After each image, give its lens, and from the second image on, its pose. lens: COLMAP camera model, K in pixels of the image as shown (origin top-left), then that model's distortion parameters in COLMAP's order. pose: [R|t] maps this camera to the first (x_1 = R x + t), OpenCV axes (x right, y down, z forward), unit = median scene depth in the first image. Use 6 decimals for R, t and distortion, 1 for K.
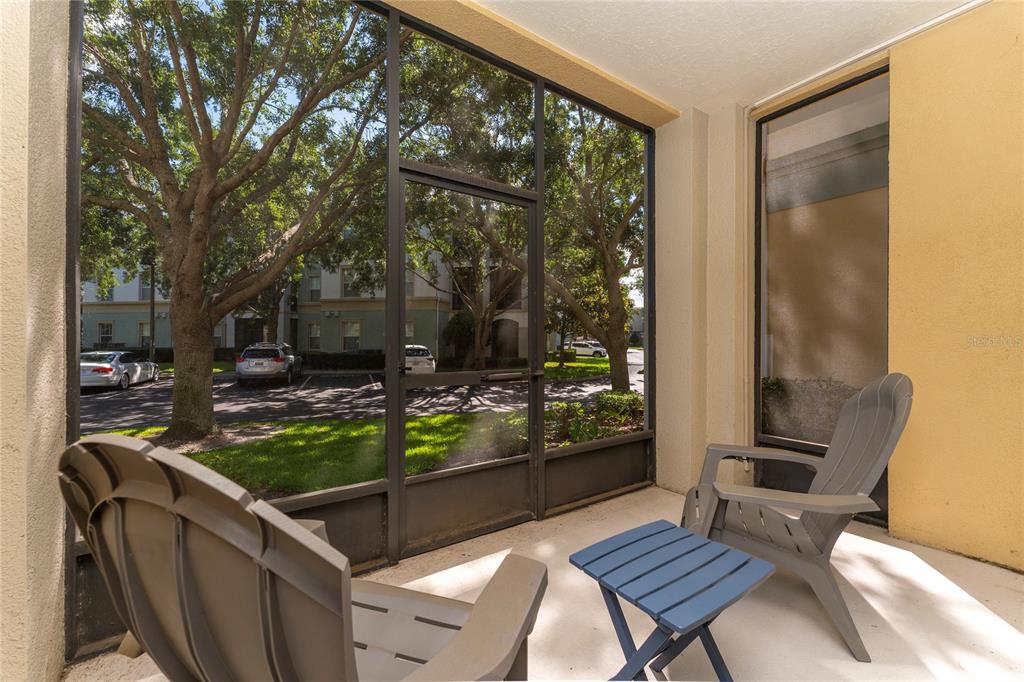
lens RADIAL K [[410.1, 0, 509.6], [0, 410.1, 339.4], [0, 0, 1]] dist [-0.002461, -0.000848]
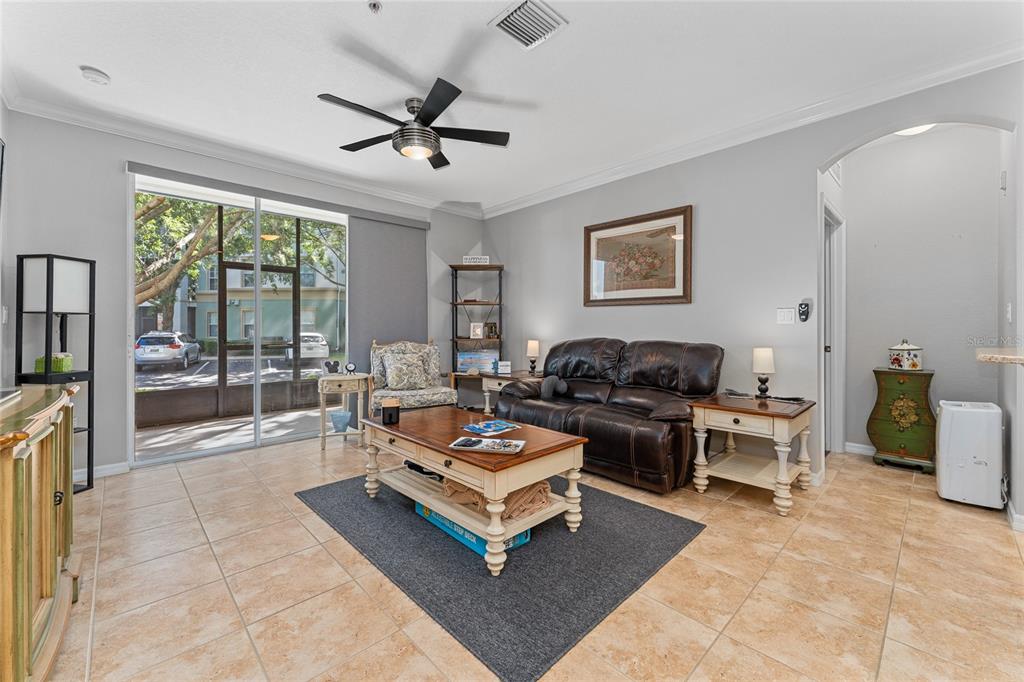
lens RADIAL K [[410.1, 0, 508.8], [0, 410.1, 326.6], [0, 0, 1]] dist [-0.002461, -0.000848]
pose [[0.985604, -0.002817, 0.169045, 0.109277], [0.002447, 0.999994, 0.002399, -0.003210], [-0.169051, -0.001951, 0.985605, -0.189424]]
